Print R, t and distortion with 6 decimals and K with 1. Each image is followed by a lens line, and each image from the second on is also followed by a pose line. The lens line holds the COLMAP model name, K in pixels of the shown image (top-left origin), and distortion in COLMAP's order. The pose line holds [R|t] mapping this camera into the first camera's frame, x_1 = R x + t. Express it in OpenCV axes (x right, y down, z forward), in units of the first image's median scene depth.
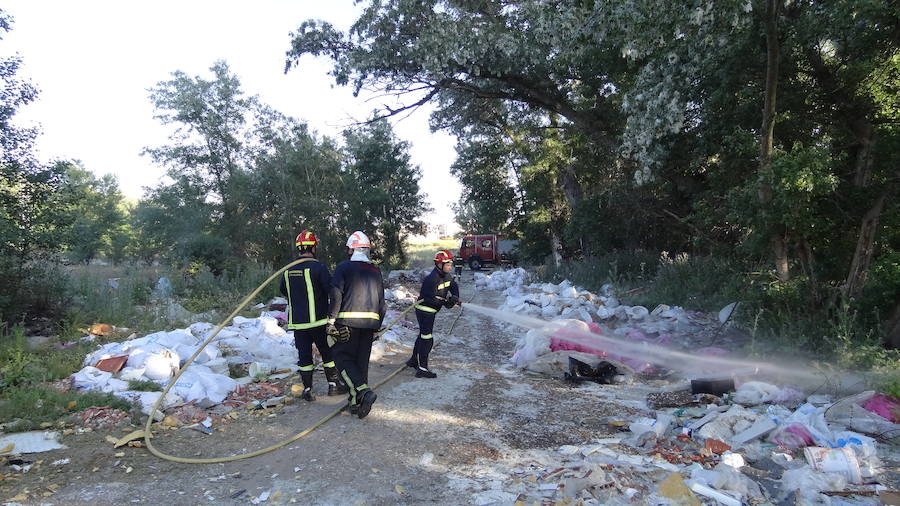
lens RADIAL K [[635.5, 0, 442.5], [0, 635.5, 252.4], [0, 0, 1]] dist [0.012571, 0.009417]
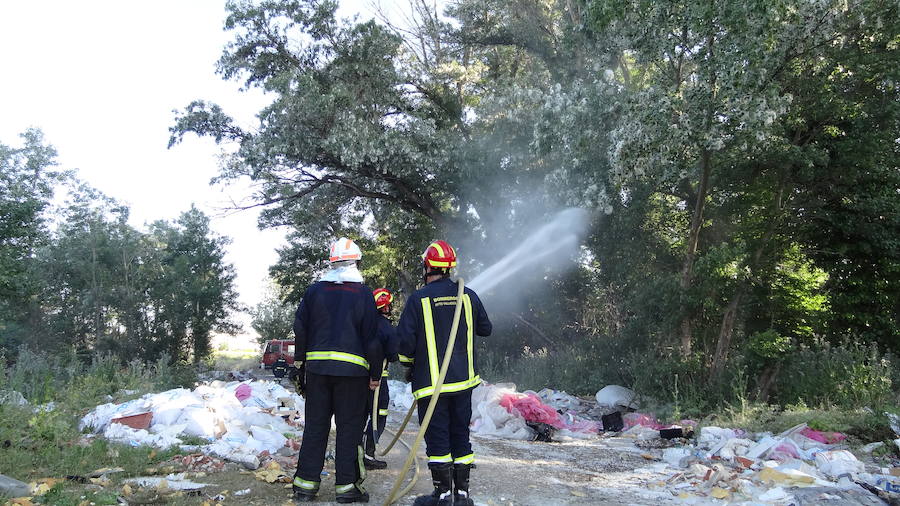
lens RADIAL K [[635.5, 0, 453.4], [0, 635.5, 251.9], [0, 0, 1]] dist [0.012571, 0.009417]
pose [[0.929964, 0.081696, 0.358460, -0.092631], [-0.016080, 0.983104, -0.182339, 0.020328], [-0.367300, 0.163805, 0.915565, -0.004254]]
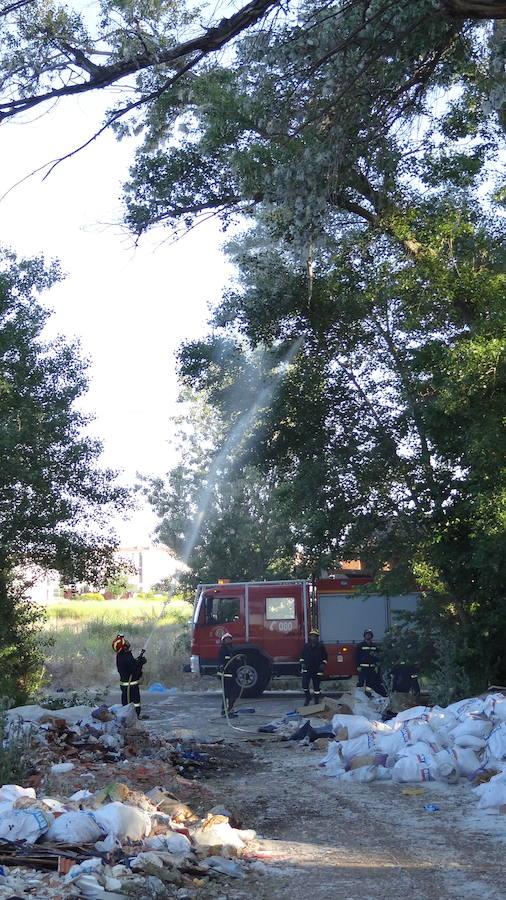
lens RADIAL K [[1840.8, 0, 257.7], [0, 1840.8, 448.4], [0, 0, 1]] dist [0.016757, 0.000000]
pose [[0.994386, 0.002012, 0.105794, -0.052787], [0.008757, 0.994825, -0.101225, -0.001356], [-0.105450, 0.101583, 0.989223, 0.171239]]
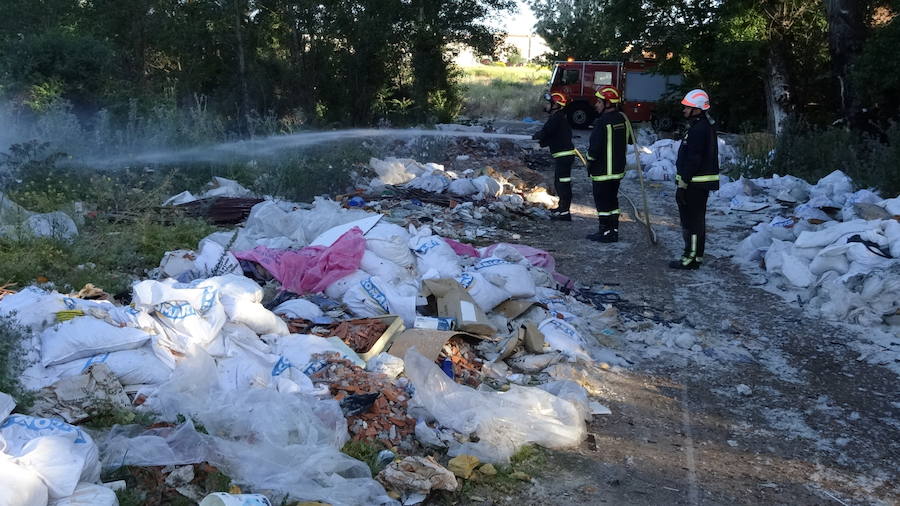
lens RADIAL K [[1102.6, 0, 449.4], [0, 1102.6, 253.0], [0, 0, 1]] dist [-0.020062, 0.000000]
pose [[0.998042, 0.059796, -0.018358, -0.045373], [-0.056386, 0.987106, 0.149805, -0.000981], [0.027079, -0.148477, 0.988545, 0.129855]]
